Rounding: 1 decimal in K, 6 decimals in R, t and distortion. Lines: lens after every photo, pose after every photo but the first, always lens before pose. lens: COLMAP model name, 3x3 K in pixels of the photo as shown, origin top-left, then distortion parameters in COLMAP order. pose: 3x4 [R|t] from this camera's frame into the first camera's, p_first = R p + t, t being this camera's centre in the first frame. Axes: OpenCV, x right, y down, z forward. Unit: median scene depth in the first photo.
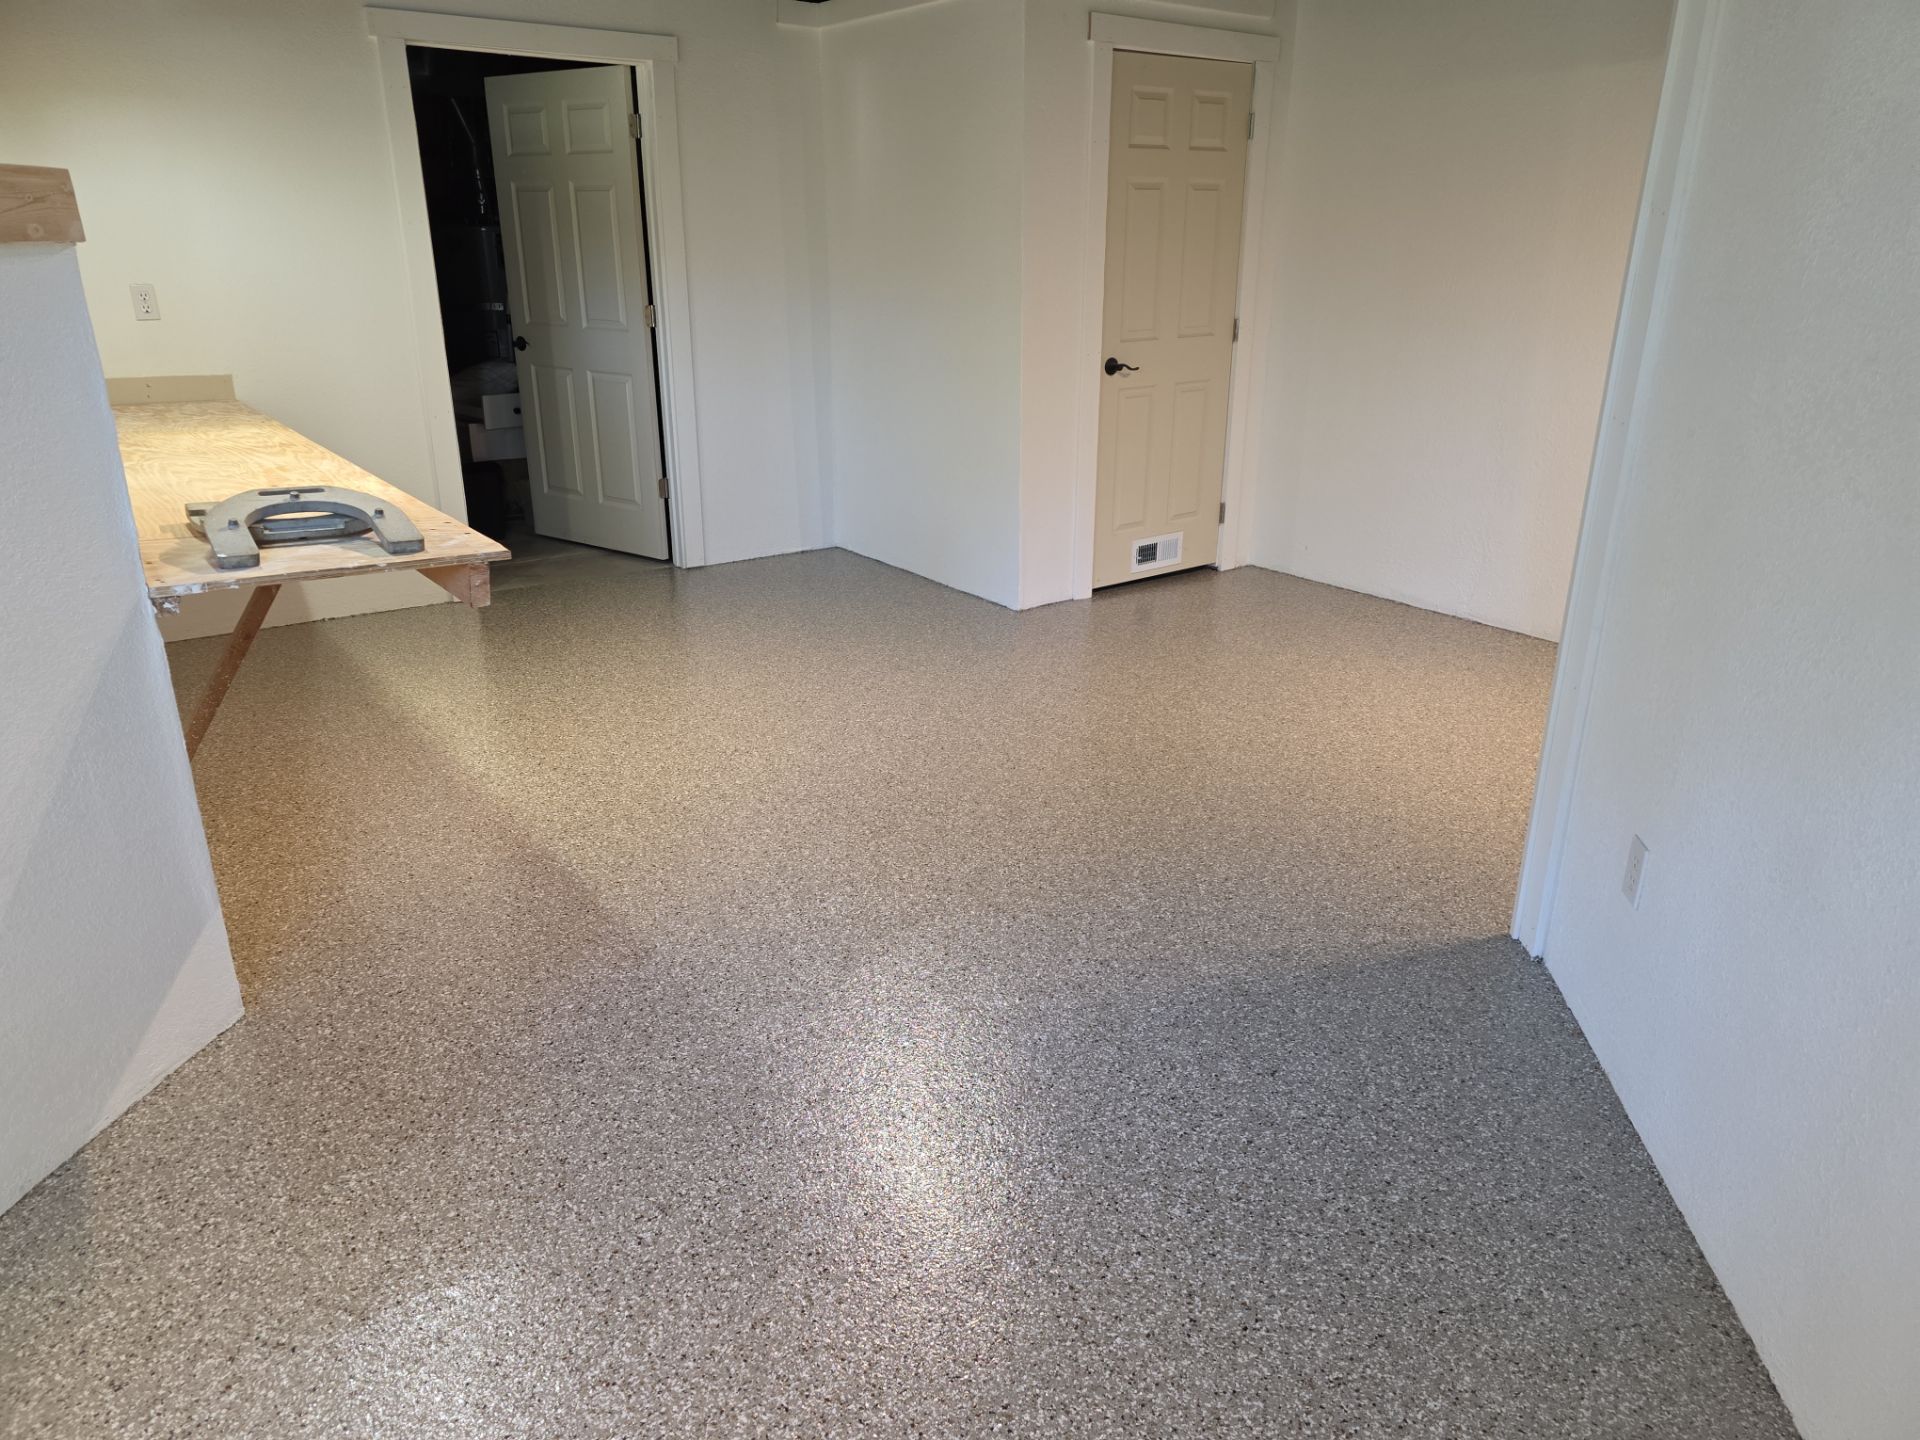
lens RADIAL K [[1292.2, 0, 977.7], [0, 1292.2, 707.2], [0, 0, 1]] dist [0.039476, -0.033428]
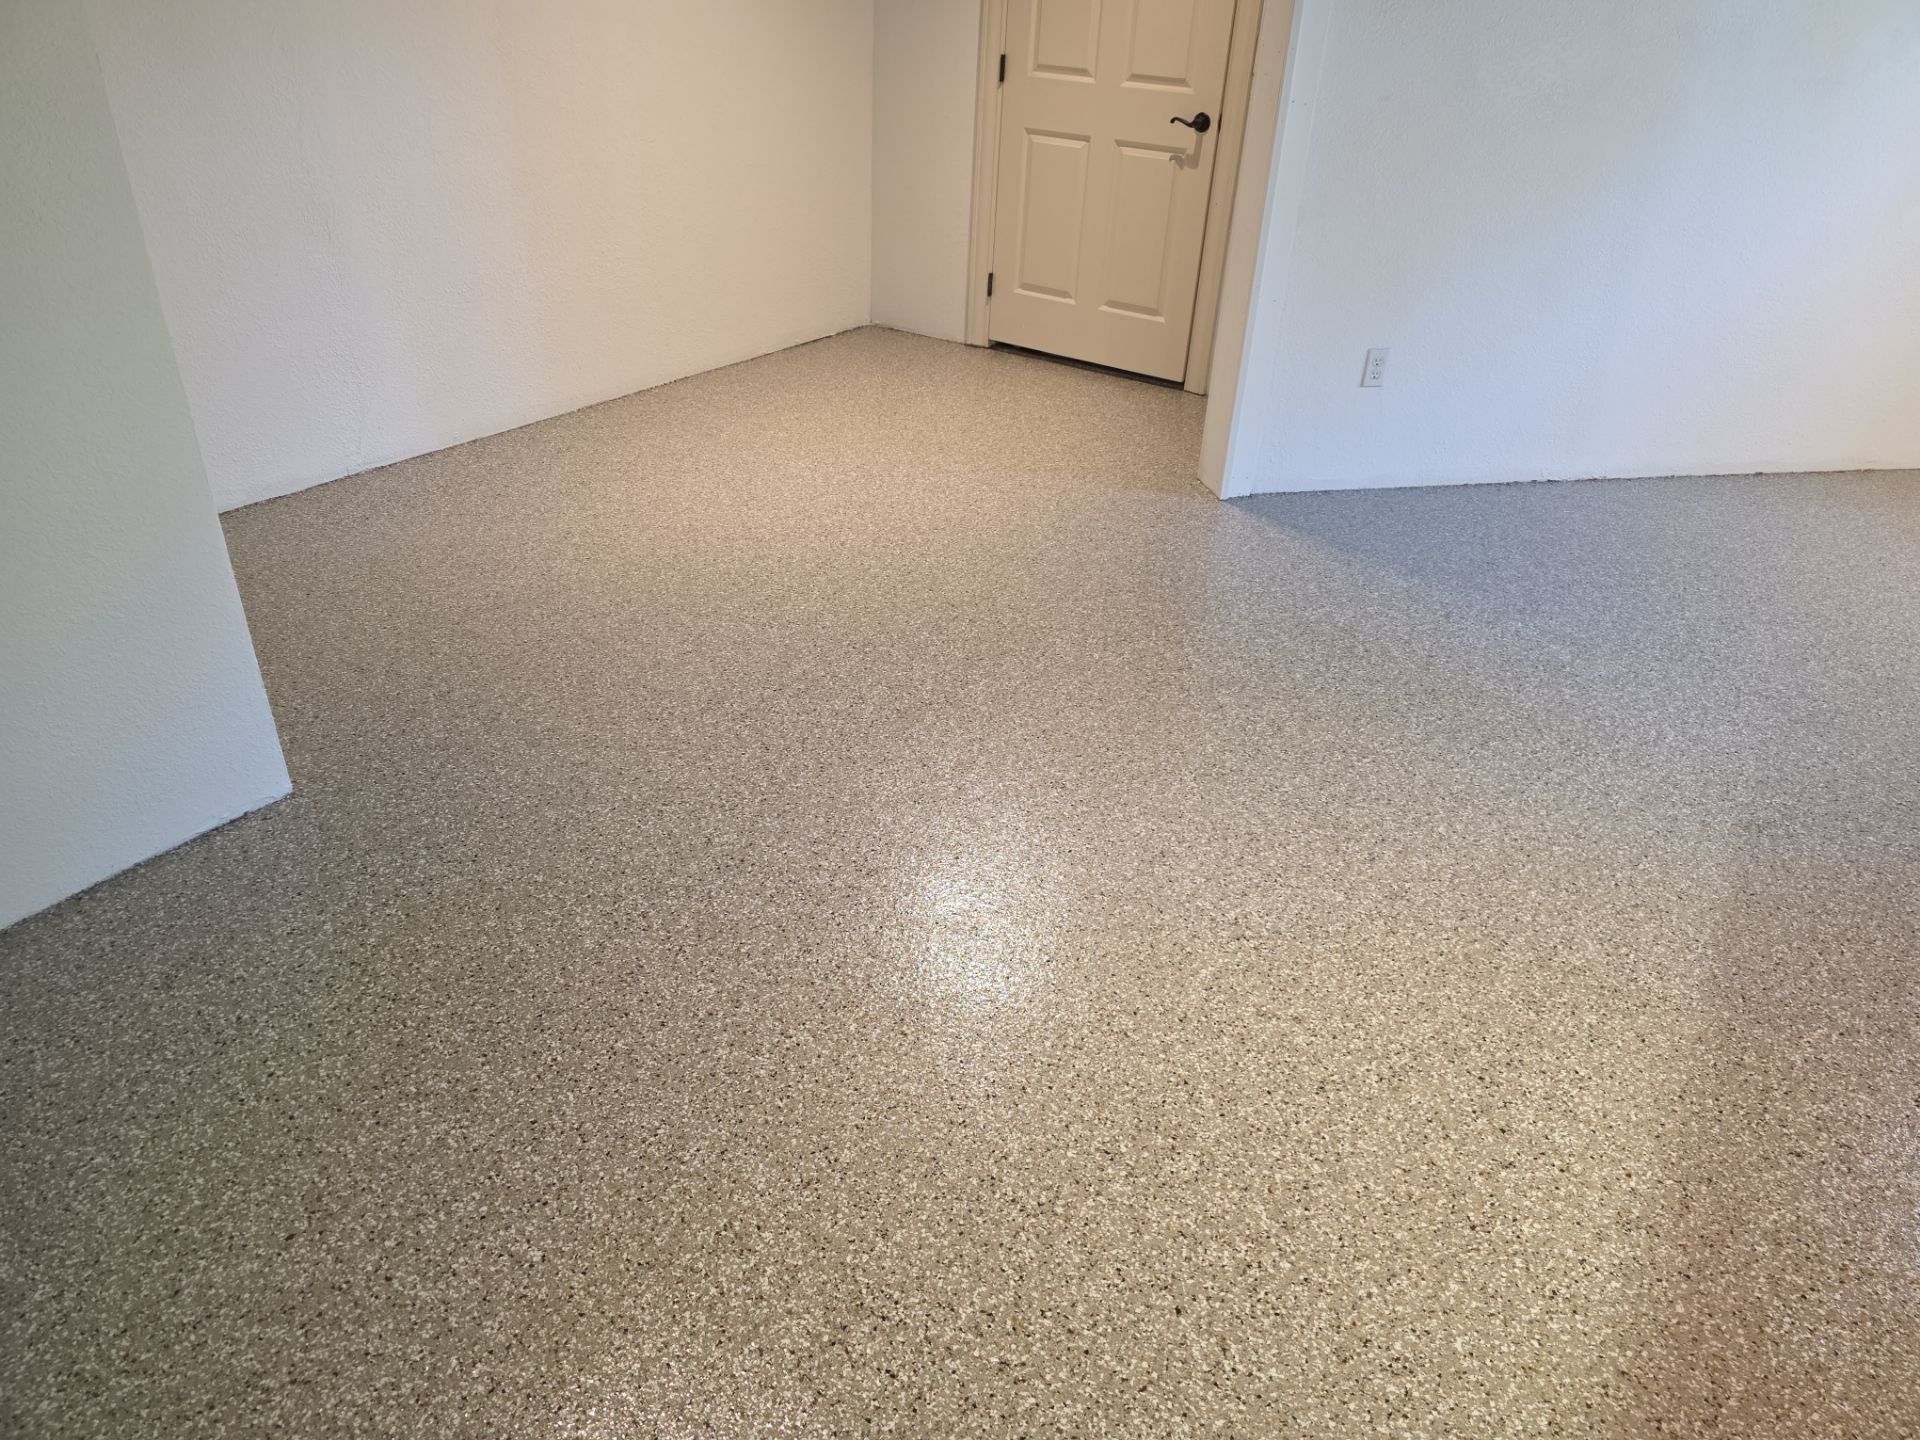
lens RADIAL K [[1292.2, 0, 950.1], [0, 1292.2, 716.7], [0, 0, 1]] dist [0.039476, -0.033428]
pose [[-0.328011, -0.495214, 0.804469, -0.527497], [0.278559, 0.763017, 0.583276, -0.390187], [-0.902670, 0.415414, -0.112332, 1.070130]]
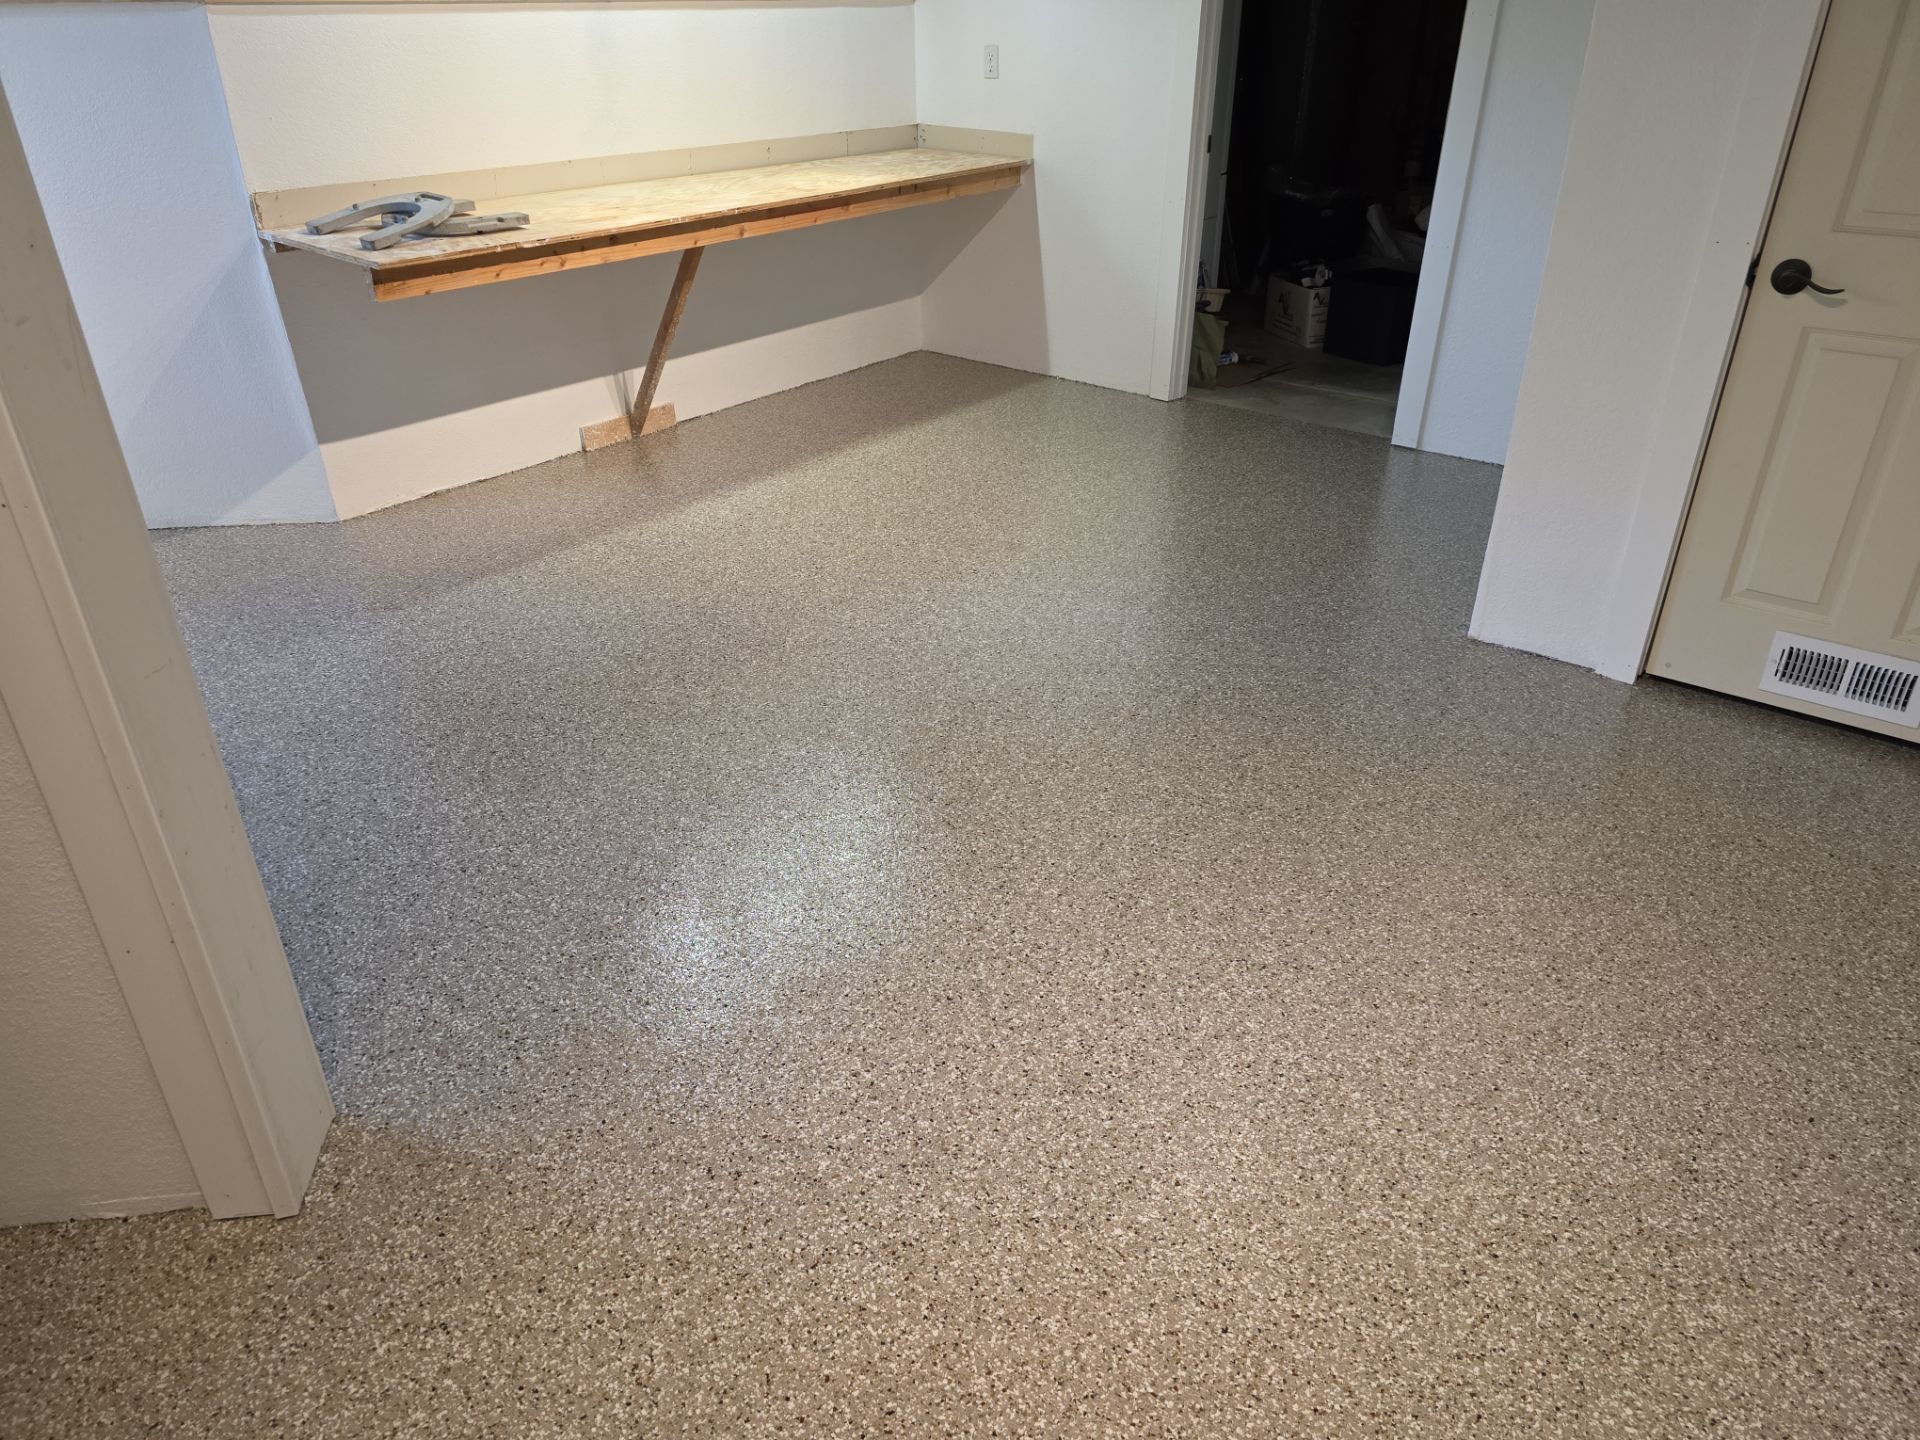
lens RADIAL K [[1292.2, 0, 948.9], [0, 1292.2, 723.7], [0, 0, 1]] dist [0.039476, -0.033428]
pose [[0.243774, 0.473528, -0.846372, 0.677964], [-0.328803, 0.861367, 0.387214, -0.259127], [0.912394, 0.183897, 0.365676, 0.705685]]
